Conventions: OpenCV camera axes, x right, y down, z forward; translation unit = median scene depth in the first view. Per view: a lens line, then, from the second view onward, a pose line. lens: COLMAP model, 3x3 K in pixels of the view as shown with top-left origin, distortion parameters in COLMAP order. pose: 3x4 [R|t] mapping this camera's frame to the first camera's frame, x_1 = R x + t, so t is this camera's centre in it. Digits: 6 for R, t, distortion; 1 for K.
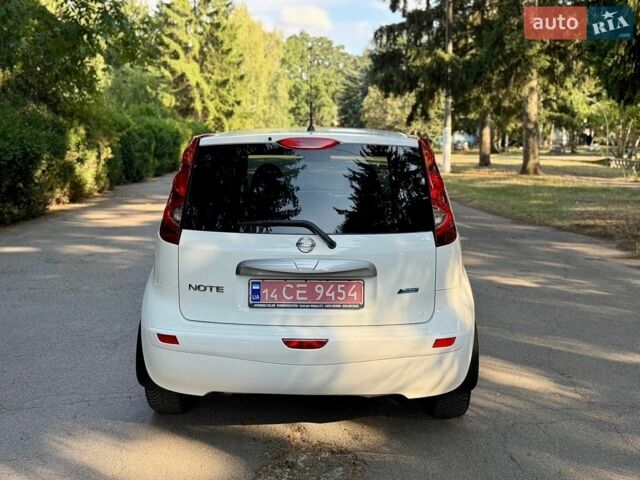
lens RADIAL K [[647.6, 0, 318.4], [0, 647.6, 242.3], [0, 0, 1]] dist [0.170405, -0.366066]
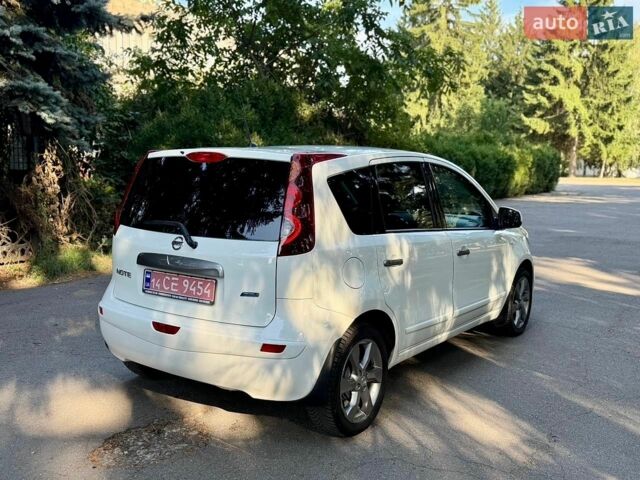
lens RADIAL K [[651.6, 0, 318.9], [0, 651.6, 246.8], [0, 0, 1]] dist [0.126741, -0.258947]
pose [[0.829780, 0.078774, -0.552504, 0.051672], [-0.098853, 0.995080, -0.006588, -0.000472], [0.549267, 0.060083, 0.833484, 0.010534]]
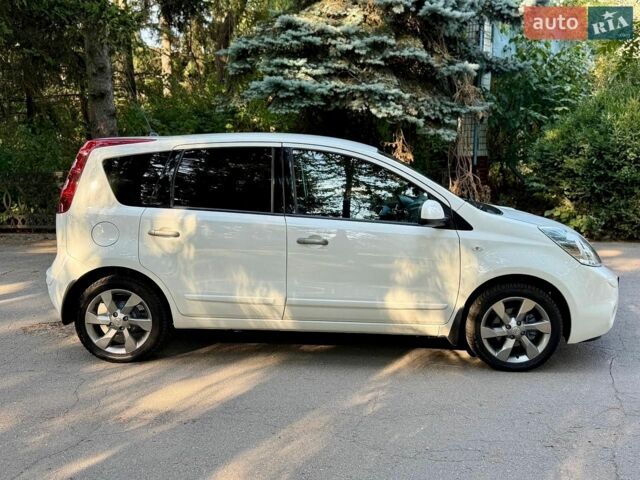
lens RADIAL K [[647.6, 0, 318.4], [0, 647.6, 242.3], [0, 0, 1]] dist [0.170405, -0.366066]
pose [[-0.033872, 0.145830, -0.988730, 0.105257], [-0.158824, 0.975940, 0.149385, -0.015766], [0.986726, 0.162094, -0.009896, 0.102381]]
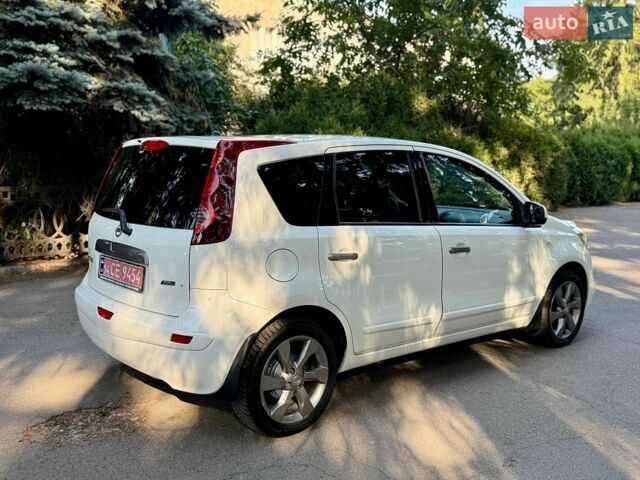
lens RADIAL K [[647.6, 0, 318.4], [0, 647.6, 242.3], [0, 0, 1]] dist [0.170405, -0.366066]
pose [[0.661428, 0.097860, -0.743597, 0.068198], [-0.125825, 0.991878, 0.018614, -0.002610], [0.739379, 0.081252, 0.668369, 0.029699]]
